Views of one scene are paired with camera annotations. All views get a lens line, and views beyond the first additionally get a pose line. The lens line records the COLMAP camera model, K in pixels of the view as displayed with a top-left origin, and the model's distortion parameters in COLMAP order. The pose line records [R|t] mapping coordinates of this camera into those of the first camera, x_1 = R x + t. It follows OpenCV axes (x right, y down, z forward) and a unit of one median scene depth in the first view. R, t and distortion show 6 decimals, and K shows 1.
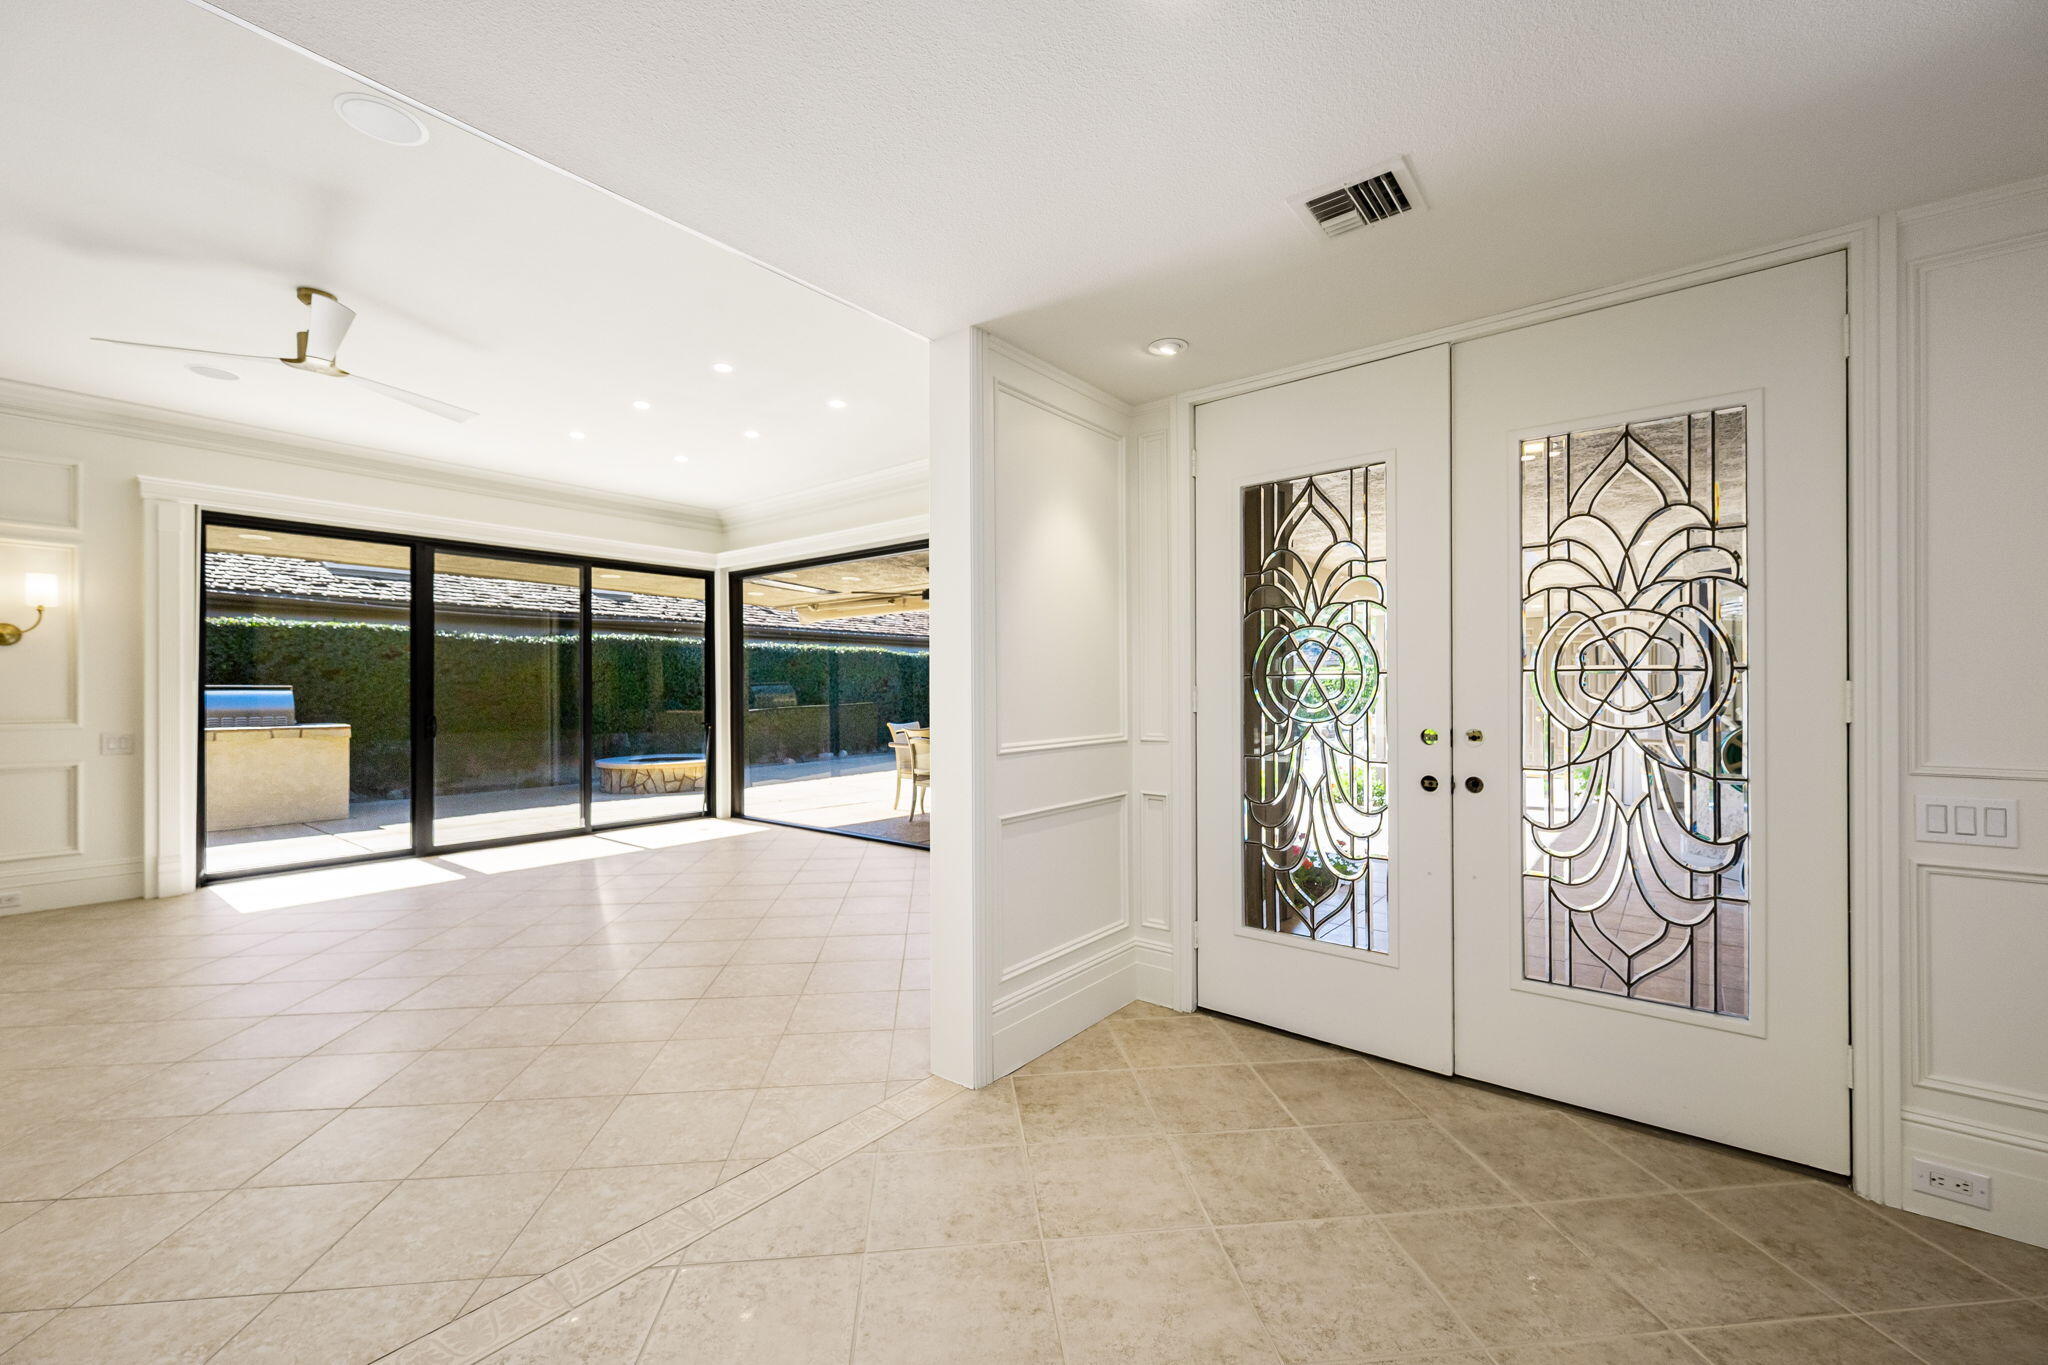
lens RADIAL K [[829.8, 0, 1022.9], [0, 829.8, 685.0], [0, 0, 1]] dist [0.000486, -0.000116]
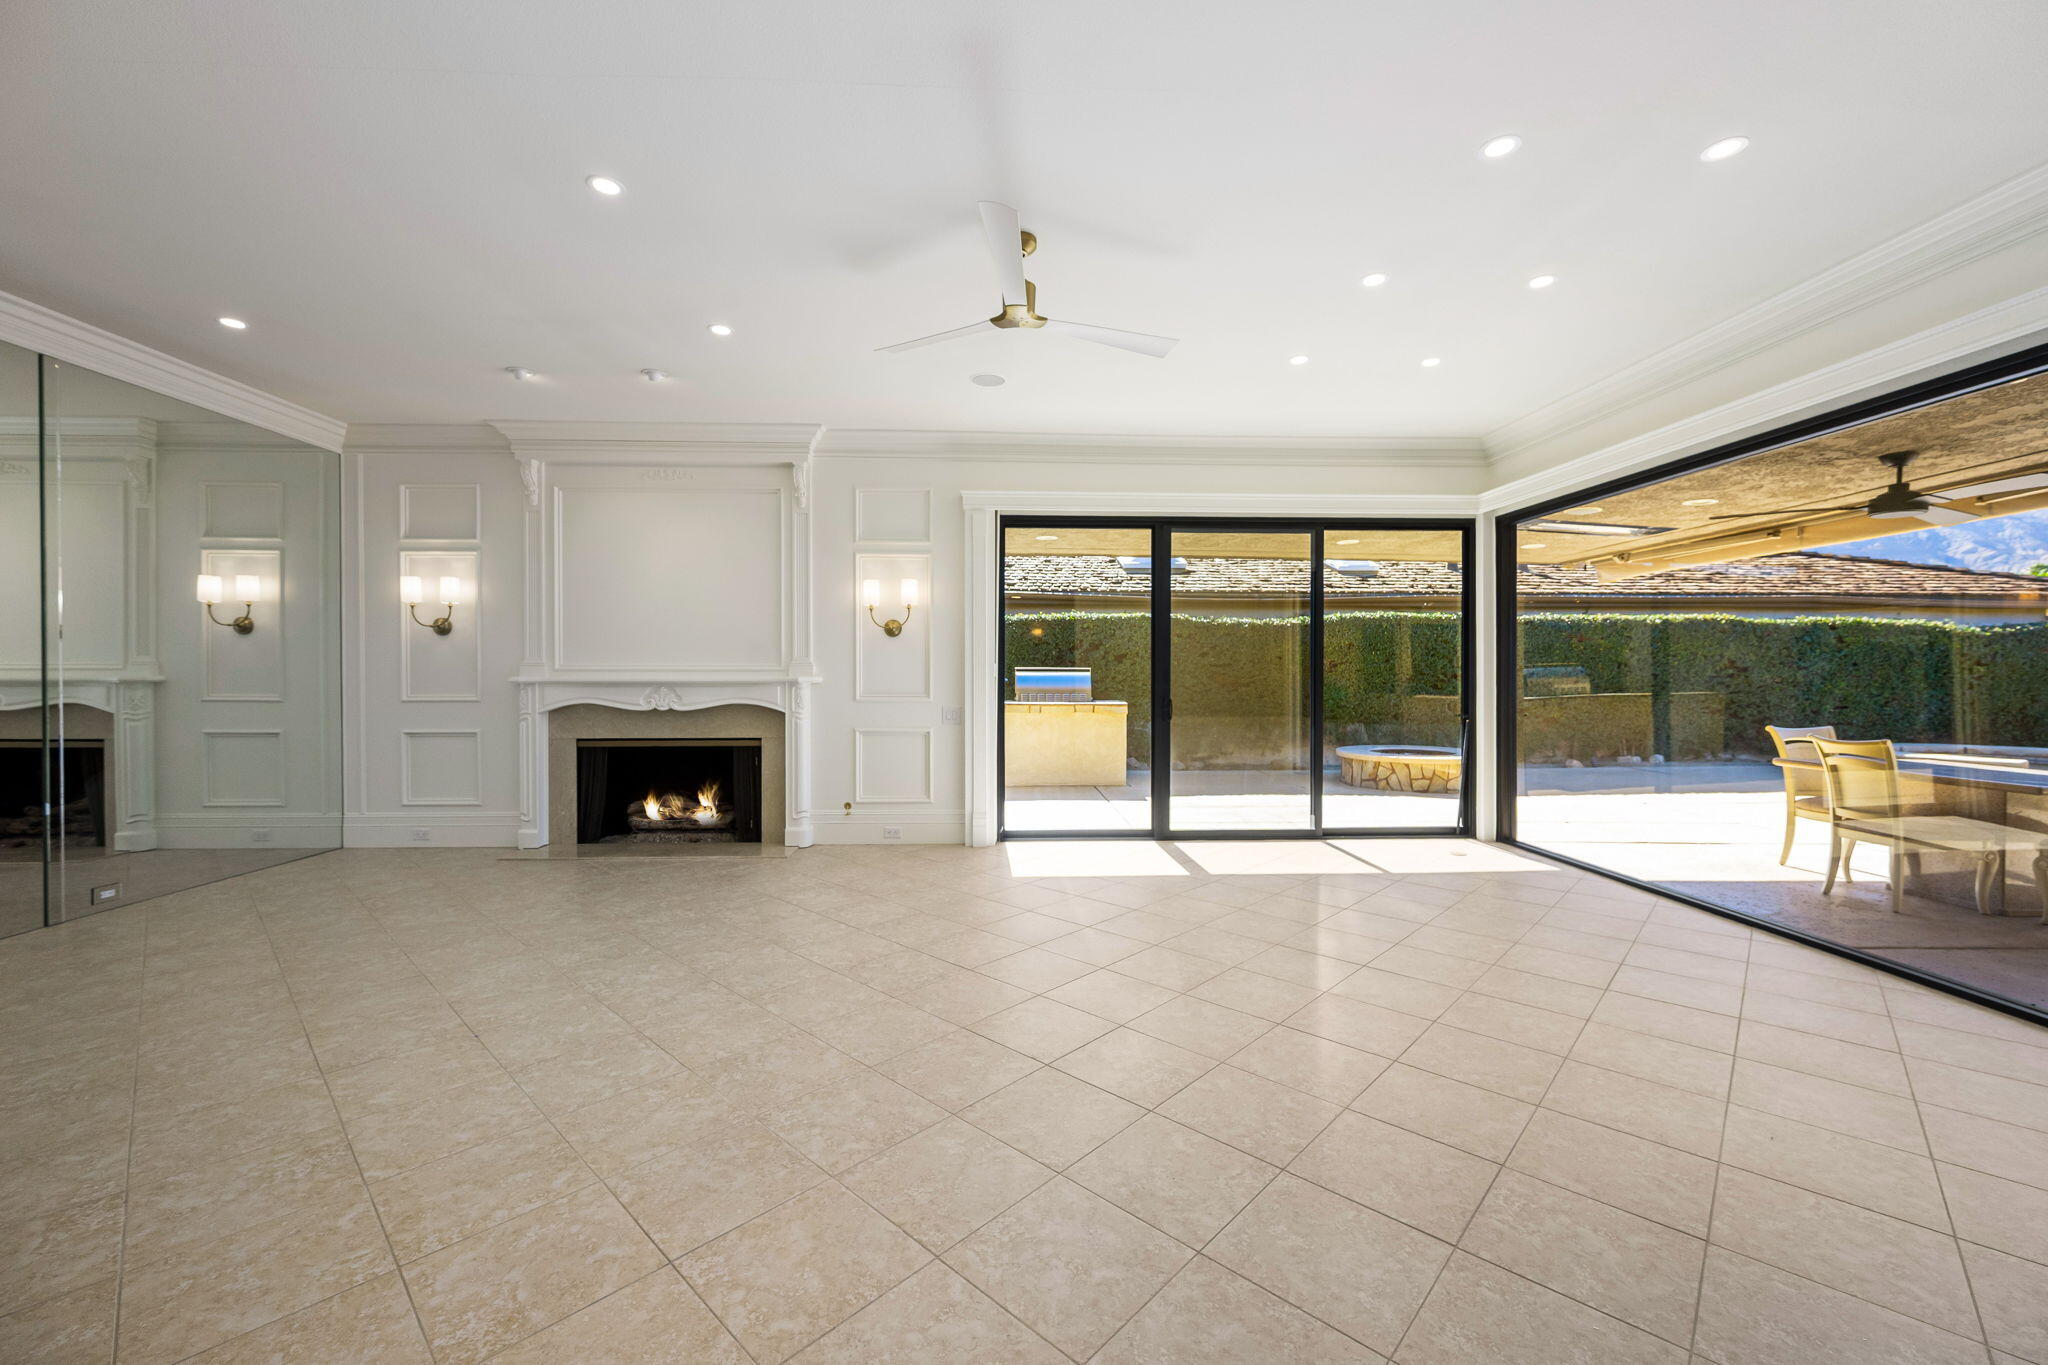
lens RADIAL K [[829.8, 0, 1018.5], [0, 829.8, 679.9], [0, 0, 1]] dist [0.000486, -0.000116]
pose [[0.656823, 0.009613, -0.753983, -0.065953], [0.001762, 0.999896, 0.014283, 0.000874], [0.754042, -0.010710, 0.656738, 0.167087]]
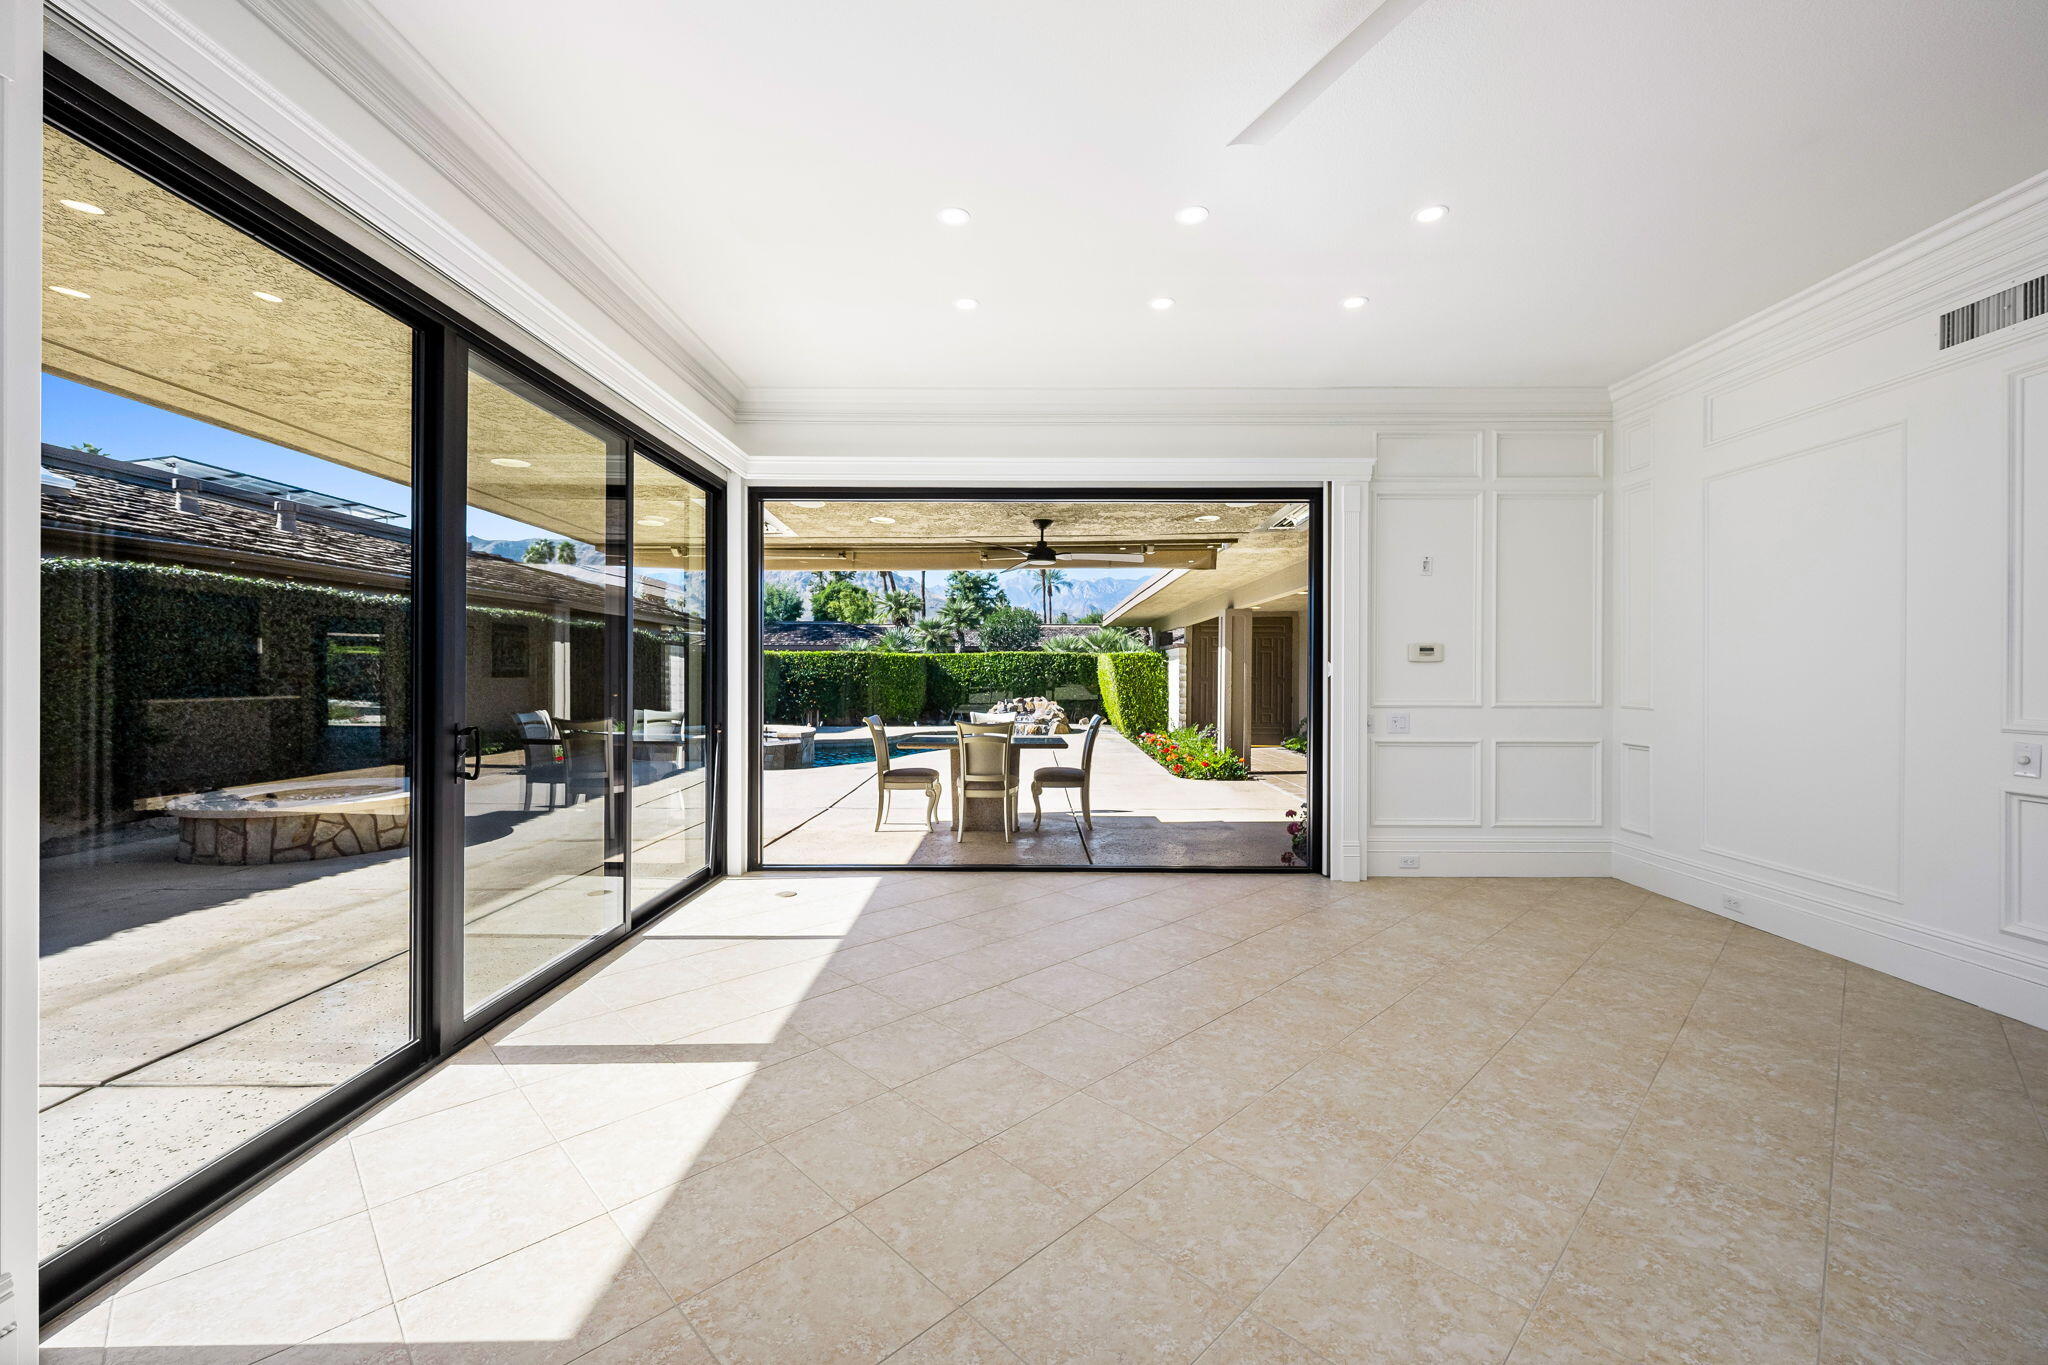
lens RADIAL K [[818.3, 0, 1028.3], [0, 818.3, 673.4], [0, 0, 1]] dist [0.000459, 0.000058]
pose [[0.763643, 0.005997, 0.645611, -0.578283], [-0.008402, 0.999964, 0.000650, 0.005293], [-0.645585, -0.005921, 0.763666, 0.367852]]
